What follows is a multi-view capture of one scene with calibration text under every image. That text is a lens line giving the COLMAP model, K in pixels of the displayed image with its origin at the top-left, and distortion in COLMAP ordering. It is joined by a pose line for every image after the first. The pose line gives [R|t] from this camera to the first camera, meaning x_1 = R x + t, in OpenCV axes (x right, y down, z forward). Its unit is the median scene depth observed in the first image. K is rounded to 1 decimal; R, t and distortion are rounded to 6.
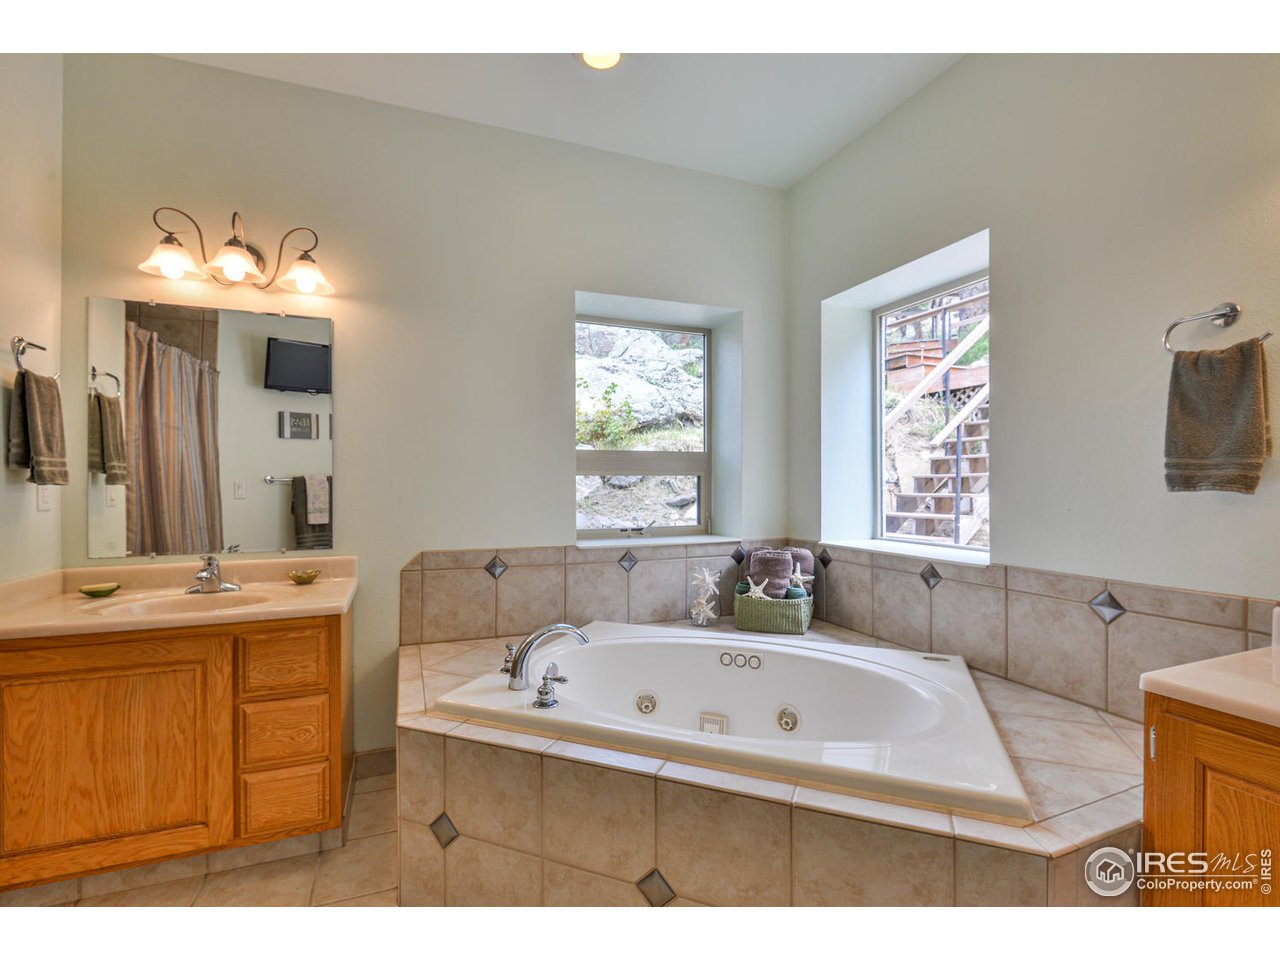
lens RADIAL K [[578.1, 0, 639.8], [0, 578.1, 484.8], [0, 0, 1]] dist [-0.000848, -0.007533]
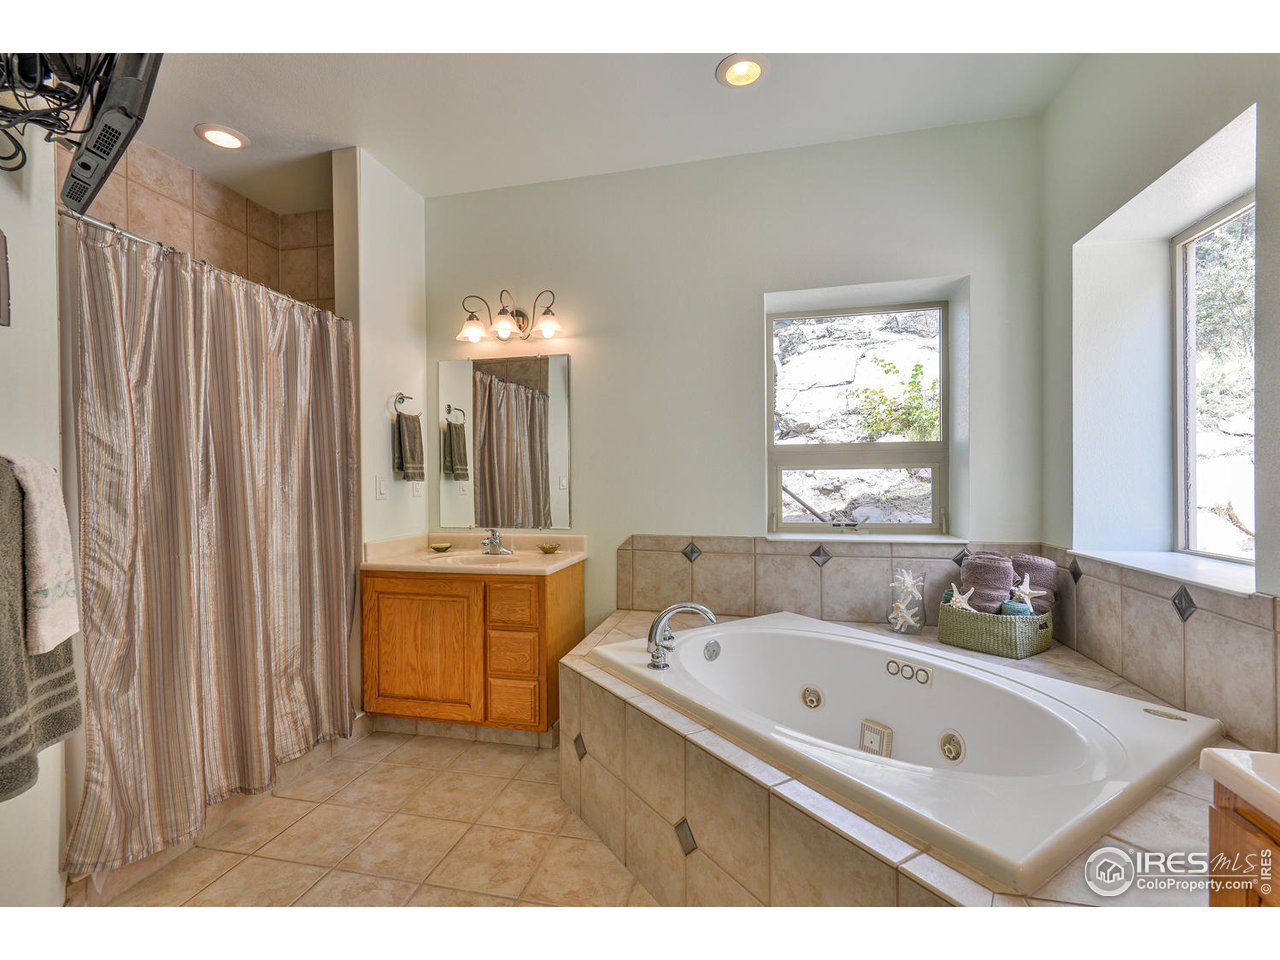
lens RADIAL K [[579.5, 0, 636.1], [0, 579.5, 482.0], [0, 0, 1]] dist [-0.001200, -0.001116]
pose [[0.814806, -0.001138, -0.579732, 0.378286], [0.005654, 0.999966, 0.005984, -0.003075], [0.579706, -0.008154, 0.814785, 0.011578]]
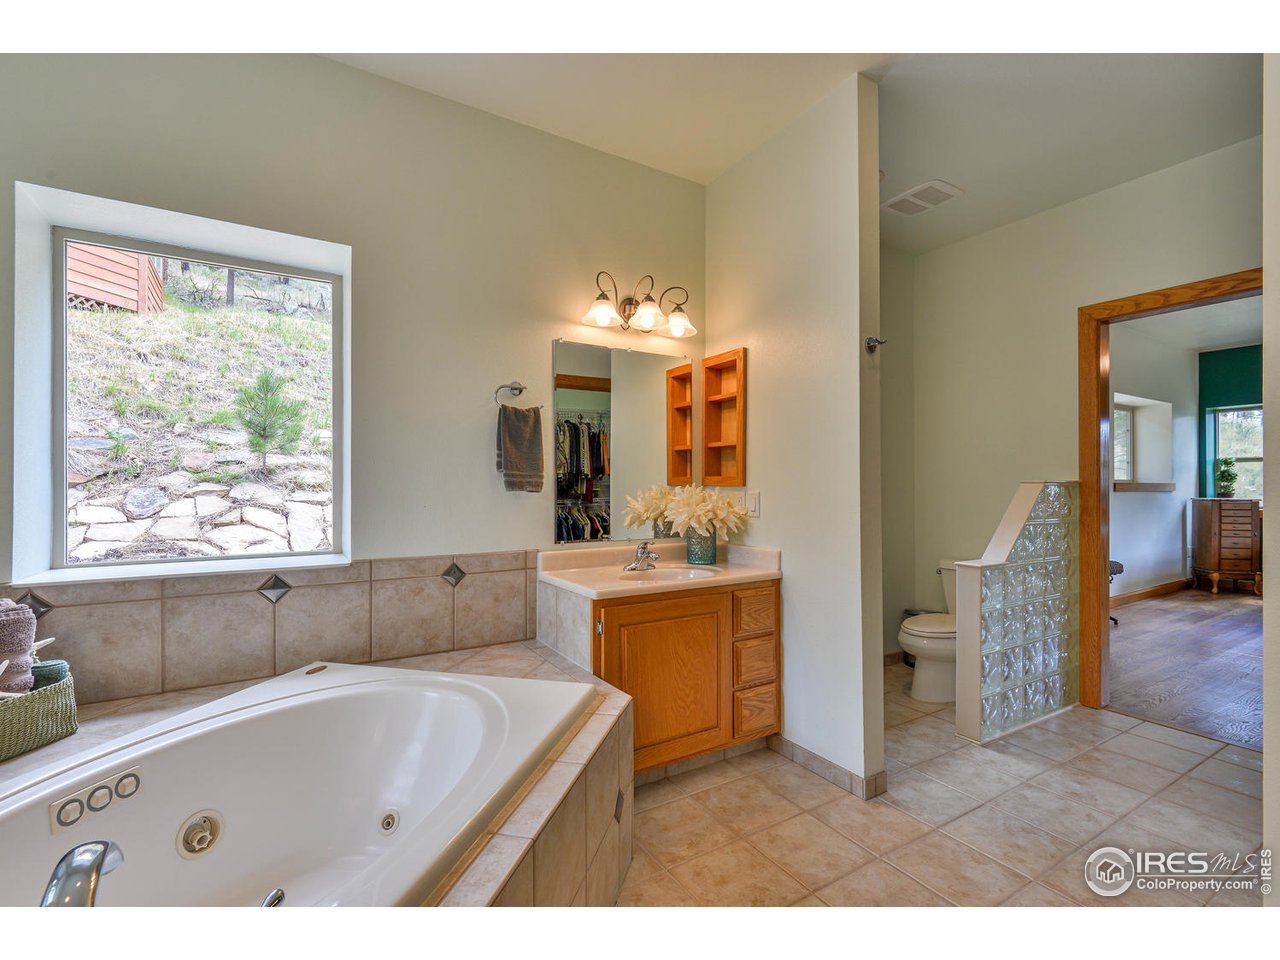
lens RADIAL K [[578.1, 0, 639.8], [0, 578.1, 484.8], [0, 0, 1]] dist [-0.000848, -0.007533]
pose [[-0.164849, 0.005329, 0.986304, -0.496943], [0.002624, 0.999984, -0.004965, 0.002381], [-0.986315, 0.001769, -0.164860, 0.609588]]
